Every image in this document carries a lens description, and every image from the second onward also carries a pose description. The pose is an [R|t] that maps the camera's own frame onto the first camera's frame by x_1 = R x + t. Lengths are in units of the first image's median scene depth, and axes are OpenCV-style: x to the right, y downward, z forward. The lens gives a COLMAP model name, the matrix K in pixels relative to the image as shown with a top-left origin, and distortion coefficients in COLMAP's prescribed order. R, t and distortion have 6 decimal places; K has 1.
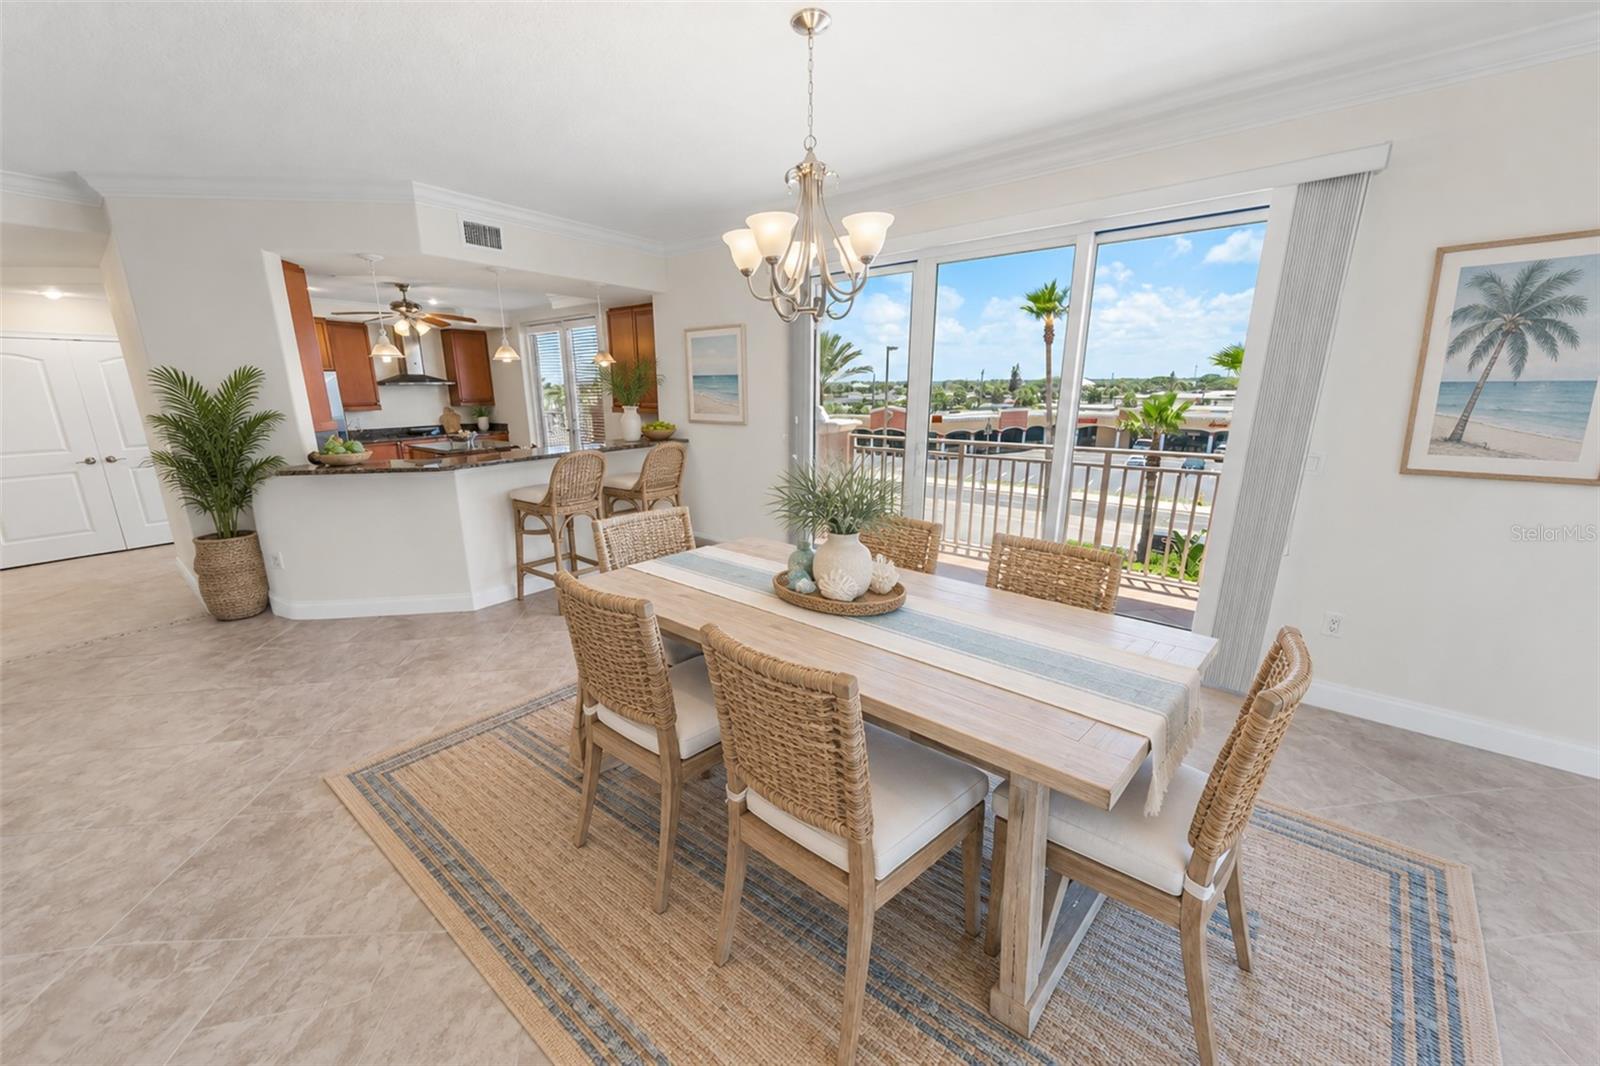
lens RADIAL K [[521.6, 0, 791.2], [0, 521.6, 535.9], [0, 0, 1]] dist [0.009845, -0.000025]
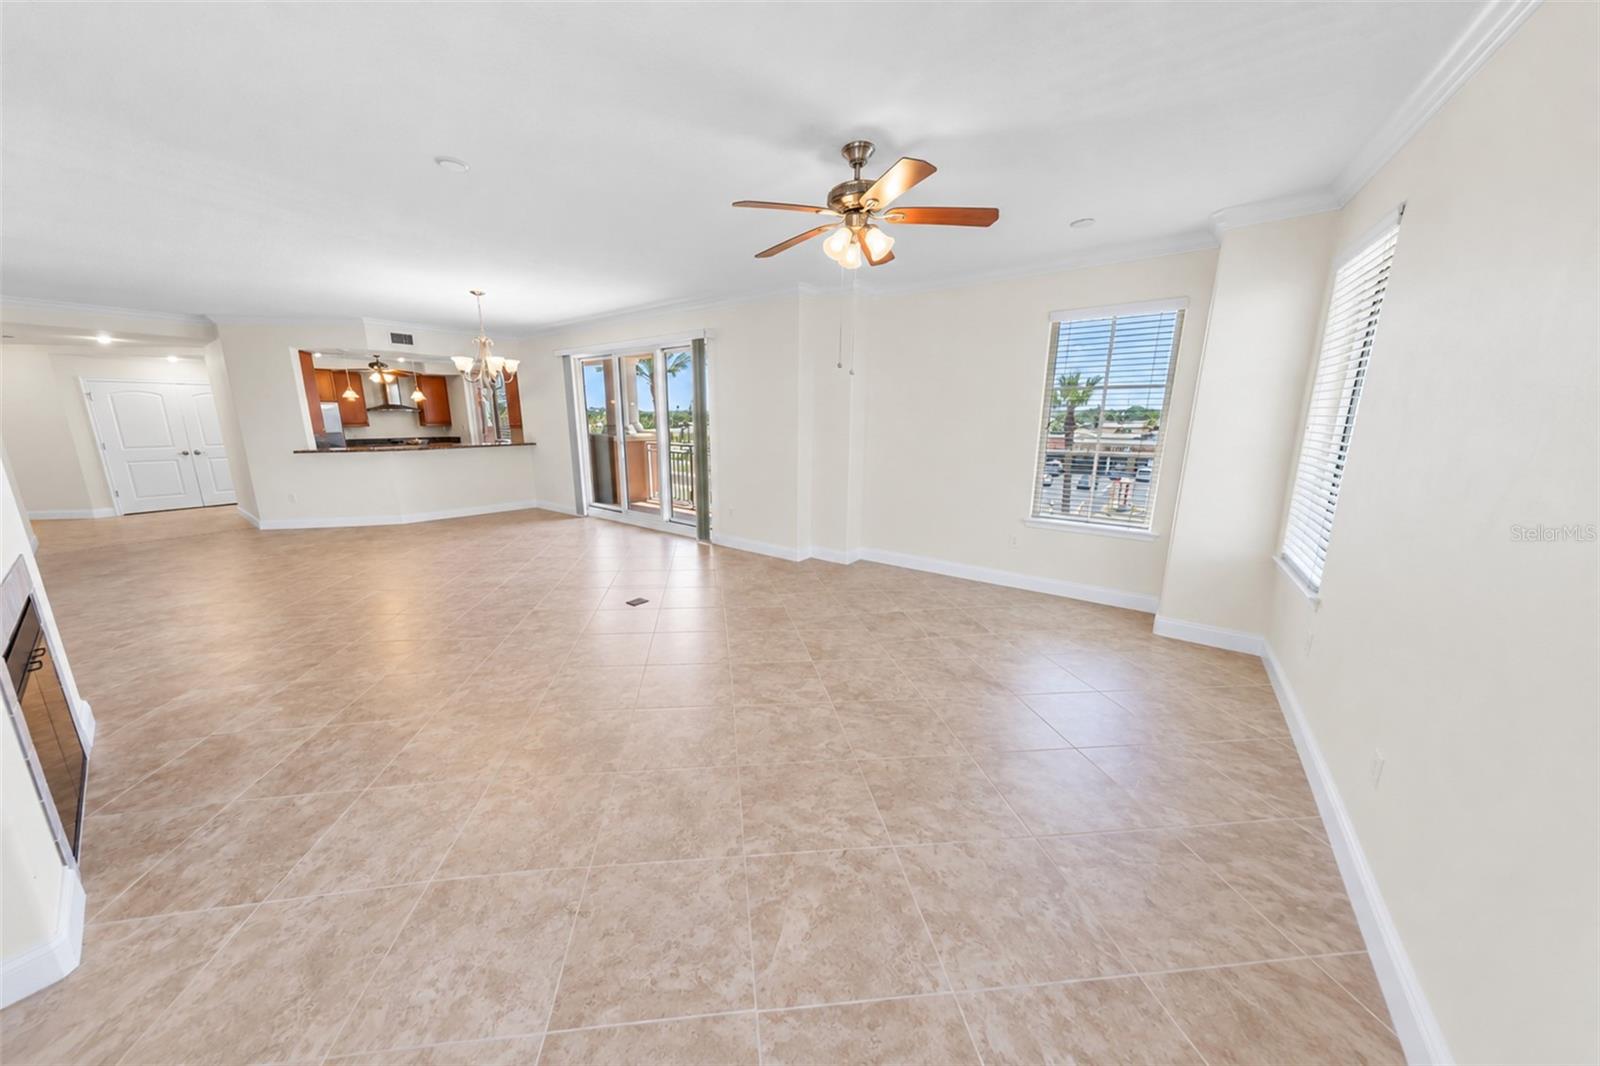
lens RADIAL K [[475.6, 0, 793.1], [0, 475.6, 524.0], [0, 0, 1]] dist [0.001711, 0.000023]
pose [[0.999657, 0.001367, 0.026150, 0.546473], [0.000021, 0.998593, -0.053035, 0.150493], [-0.026185, 0.053017, 0.998250, -0.523346]]
